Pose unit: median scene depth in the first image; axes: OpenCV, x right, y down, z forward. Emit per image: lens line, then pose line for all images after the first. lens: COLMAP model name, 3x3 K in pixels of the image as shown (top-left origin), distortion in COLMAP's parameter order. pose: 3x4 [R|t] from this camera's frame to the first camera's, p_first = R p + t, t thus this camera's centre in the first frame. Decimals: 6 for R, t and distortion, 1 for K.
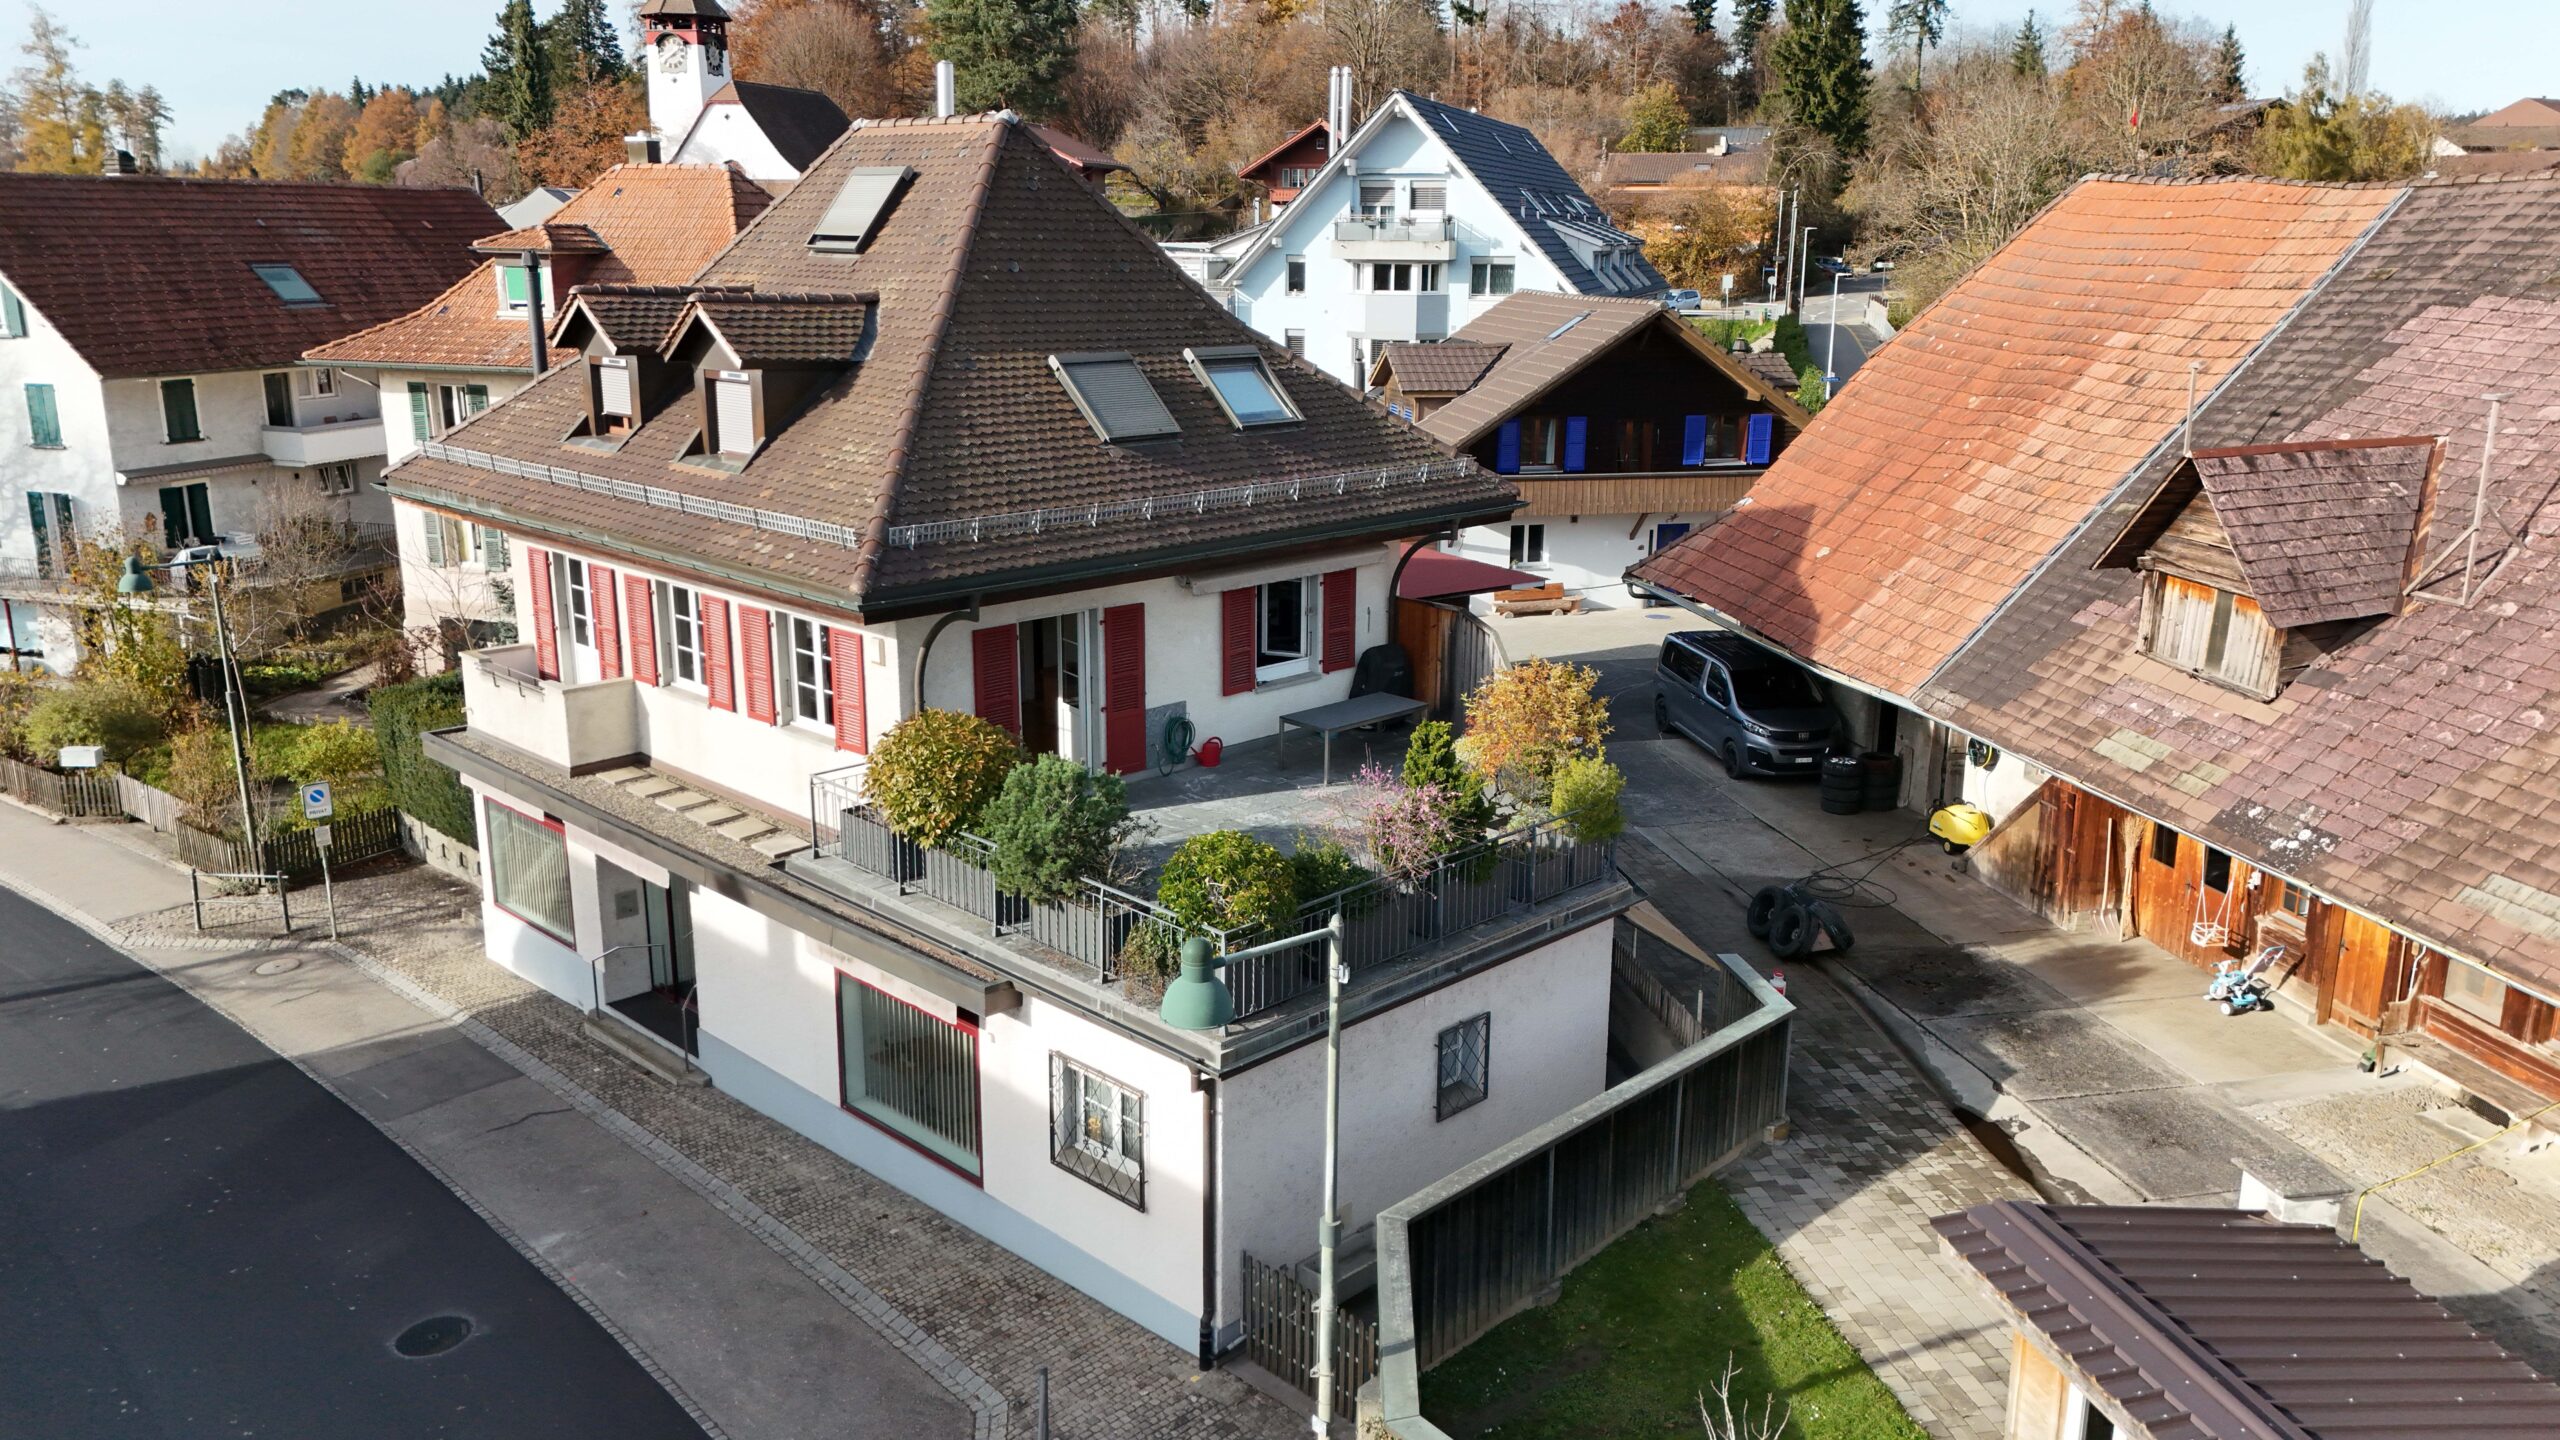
lens RADIAL K [[1869.0, 0, 1276.7], [0, 1869.0, 715.0], [0, 0, 1]] dist [0.089374, -0.107061]
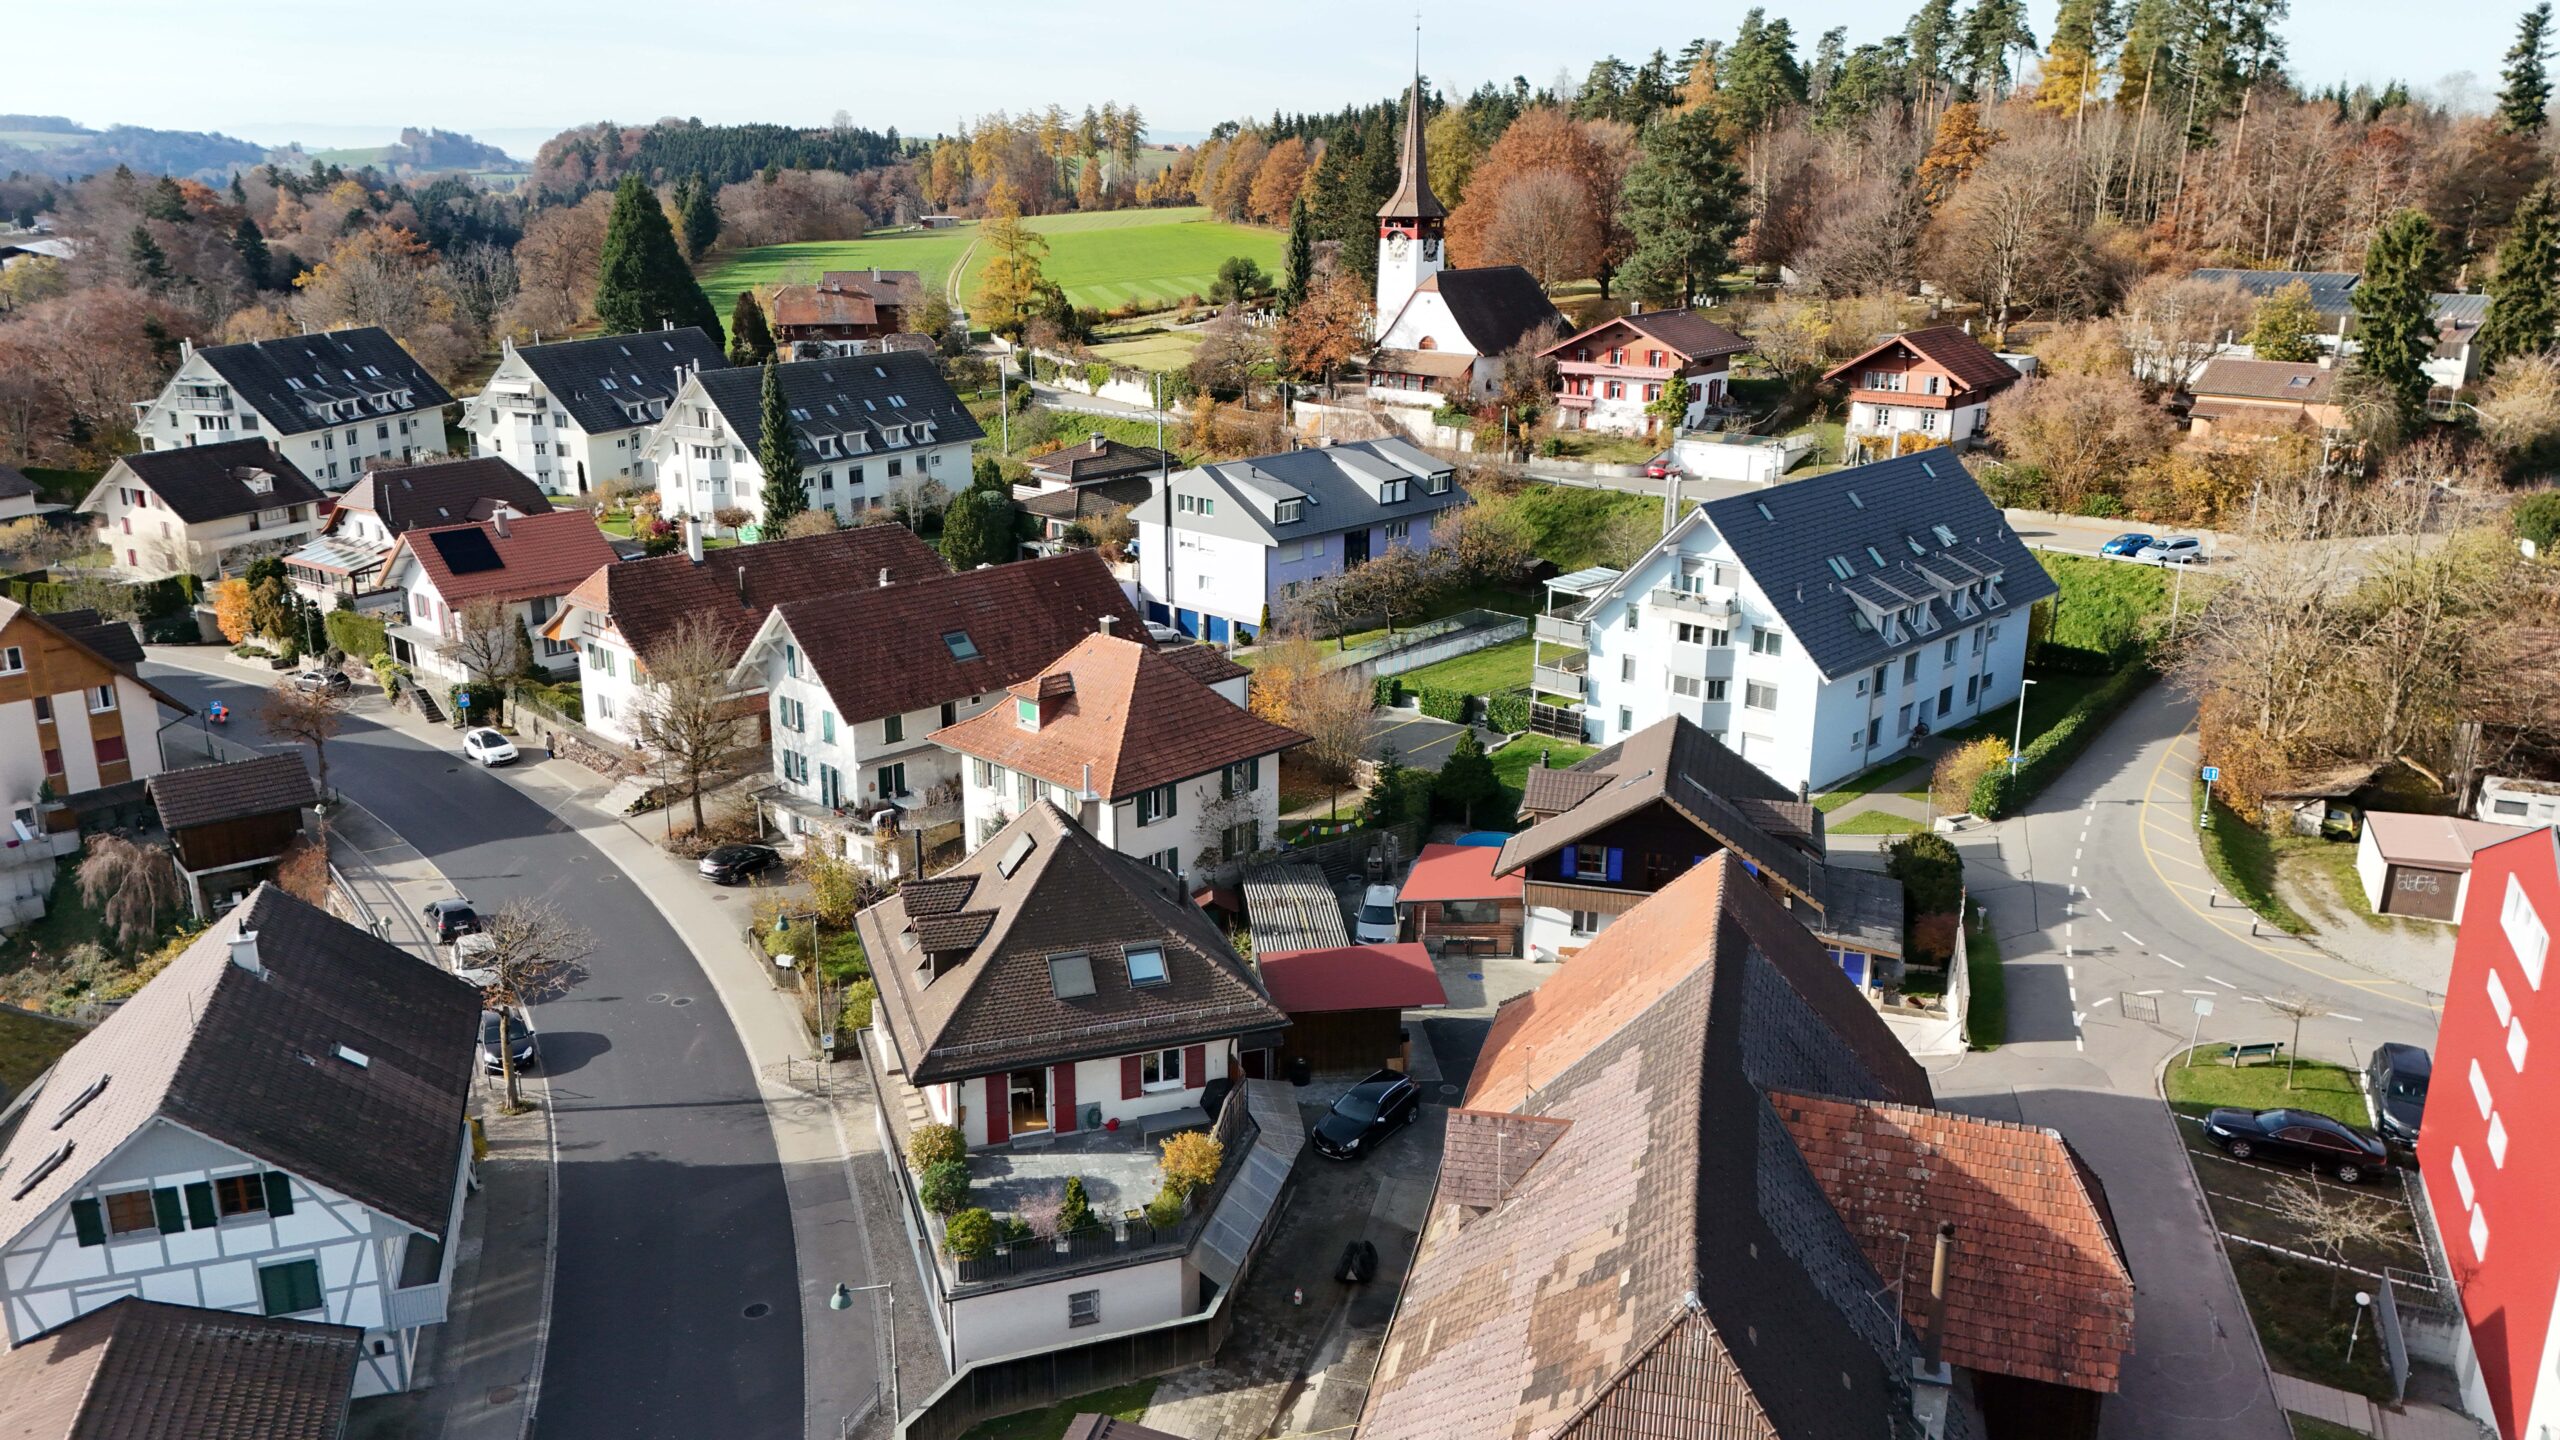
lens RADIAL K [[1869.0, 0, 1276.7], [0, 1869.0, 715.0], [0, 0, 1]] dist [0.089374, -0.107061]
pose [[0.895029, 0.123960, -0.428435, 1.031849], [-0.107147, 0.992229, 0.063248, -0.623406], [0.432946, -0.010703, 0.901357, -0.926839]]
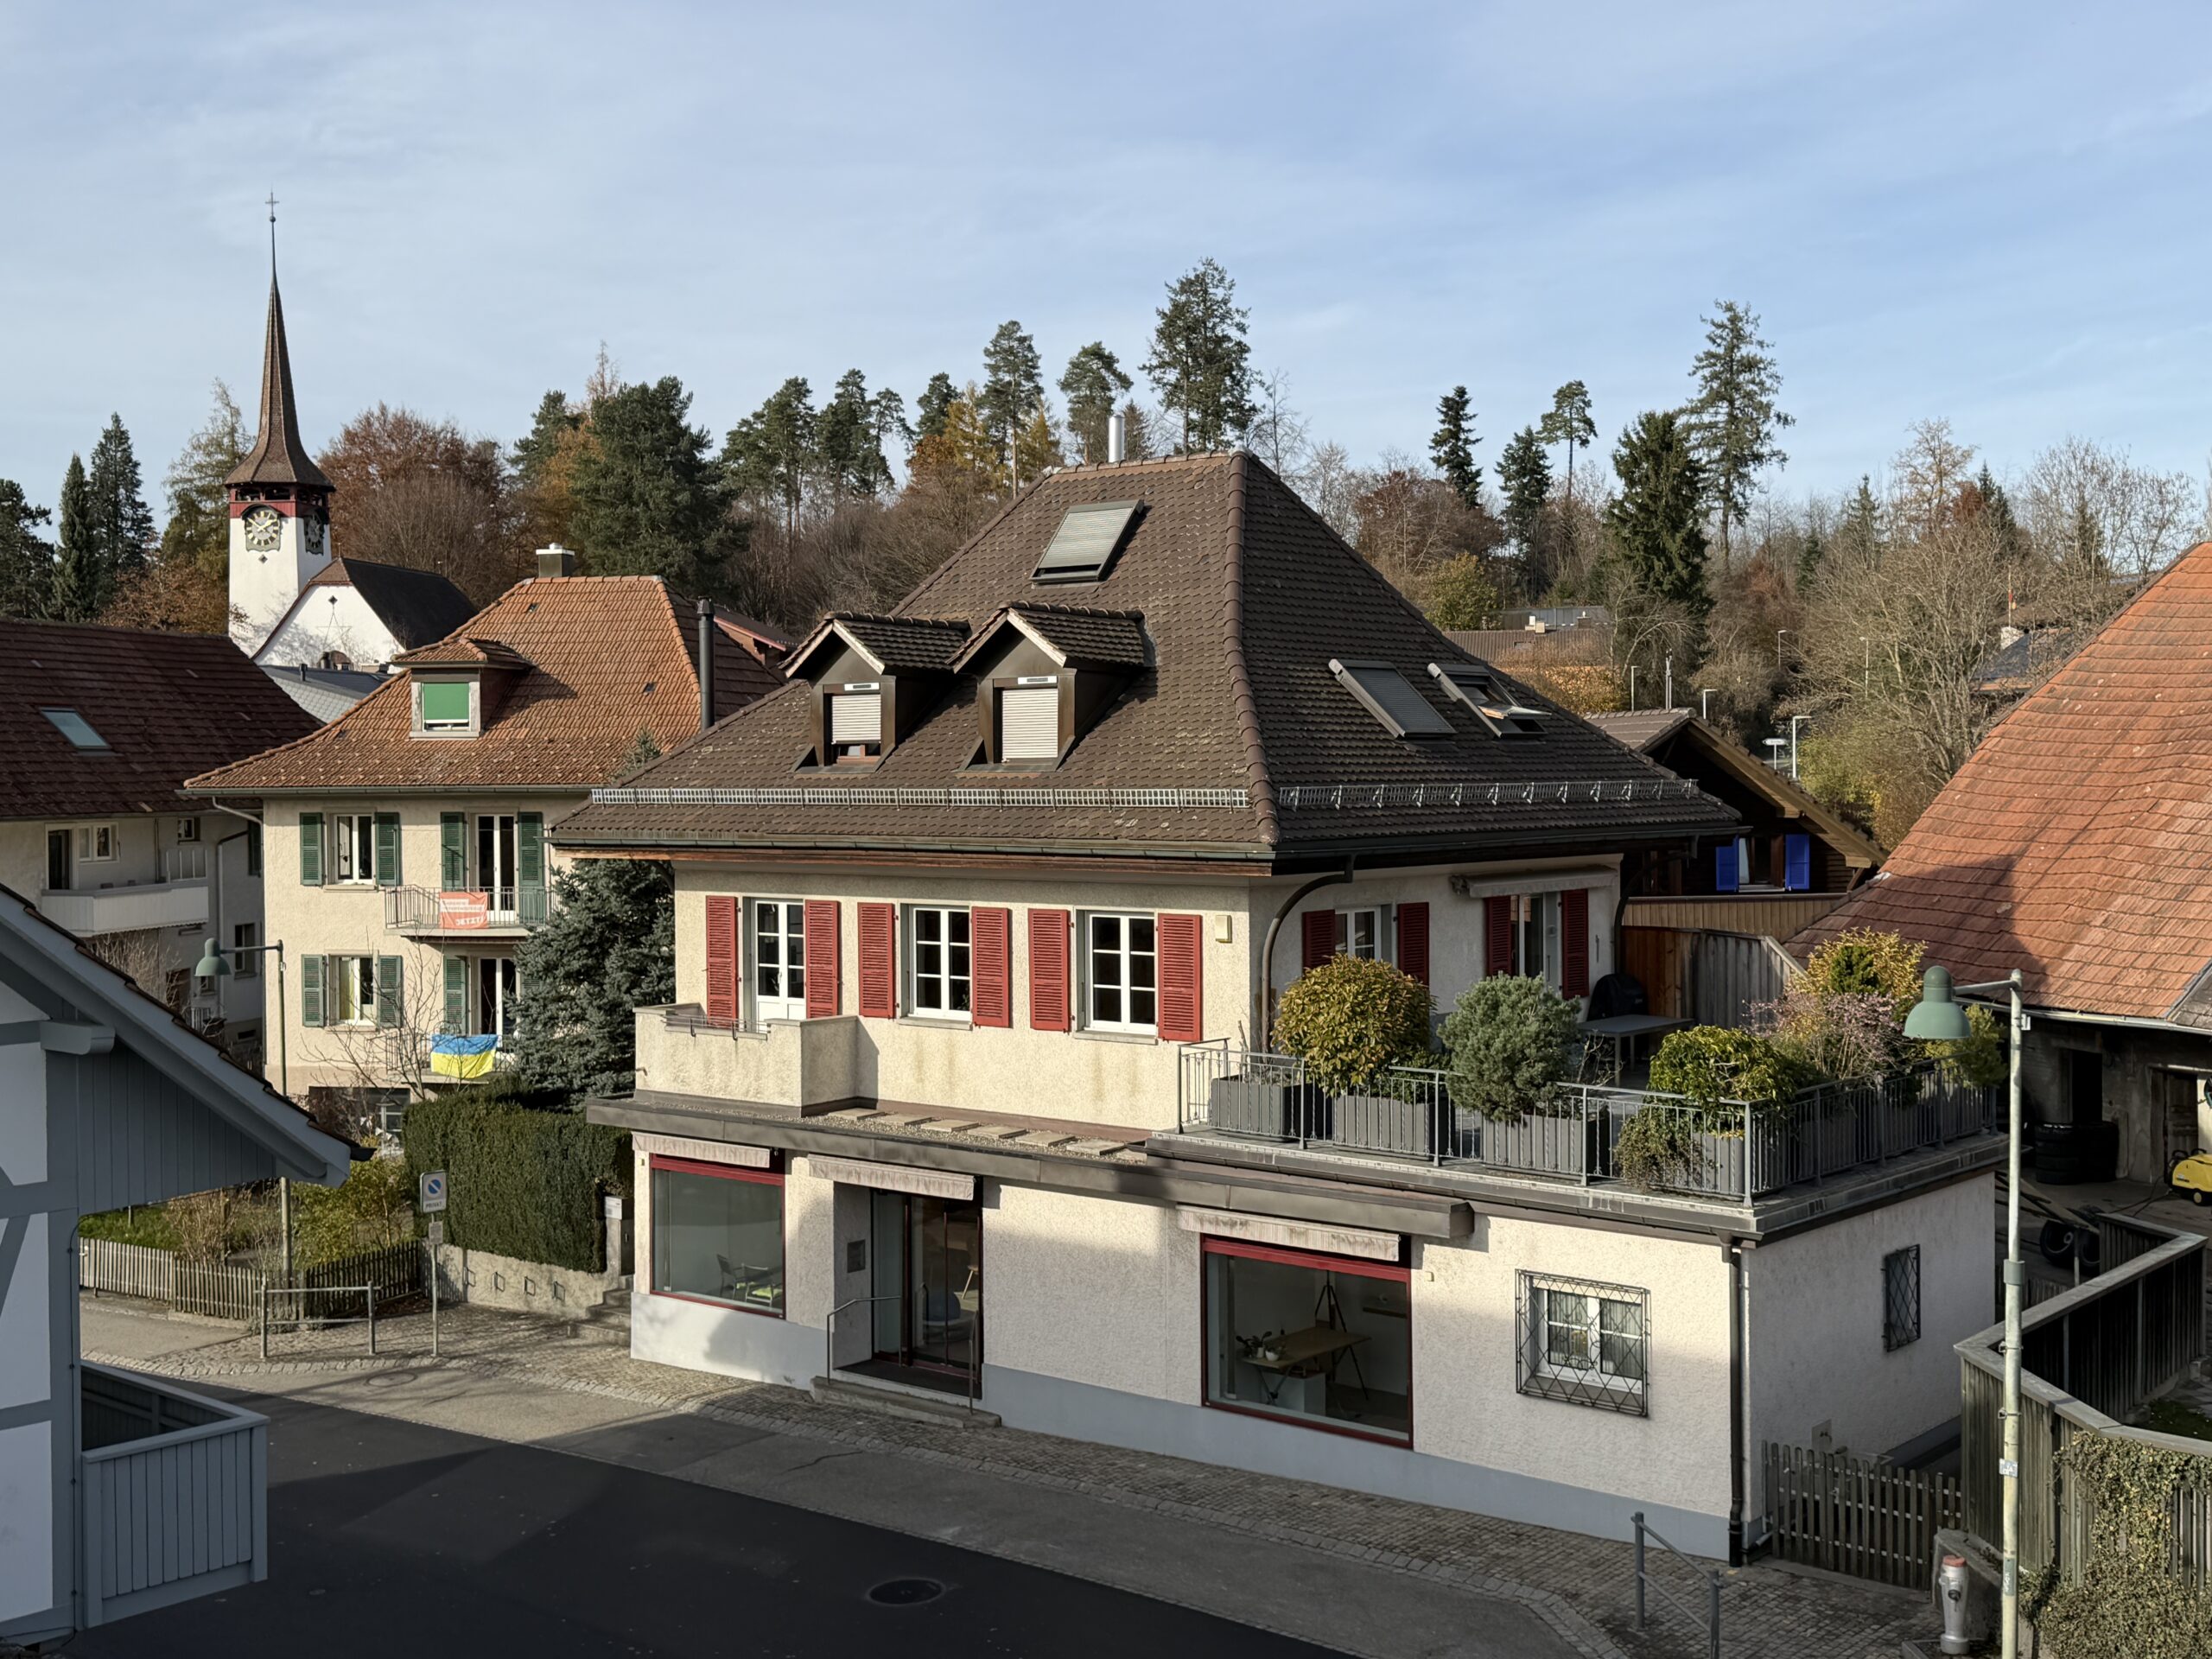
lens RADIAL K [[2471.9, 0, 1072.7], [0, 2471.9, 834.1], [0, 0, 1]] dist [0.219486, -0.540622]
pose [[0.996892, -0.016739, 0.076982, -0.329748], [0.033594, 0.974194, -0.223197, 0.175007], [-0.071259, 0.225089, 0.971729, -0.241761]]
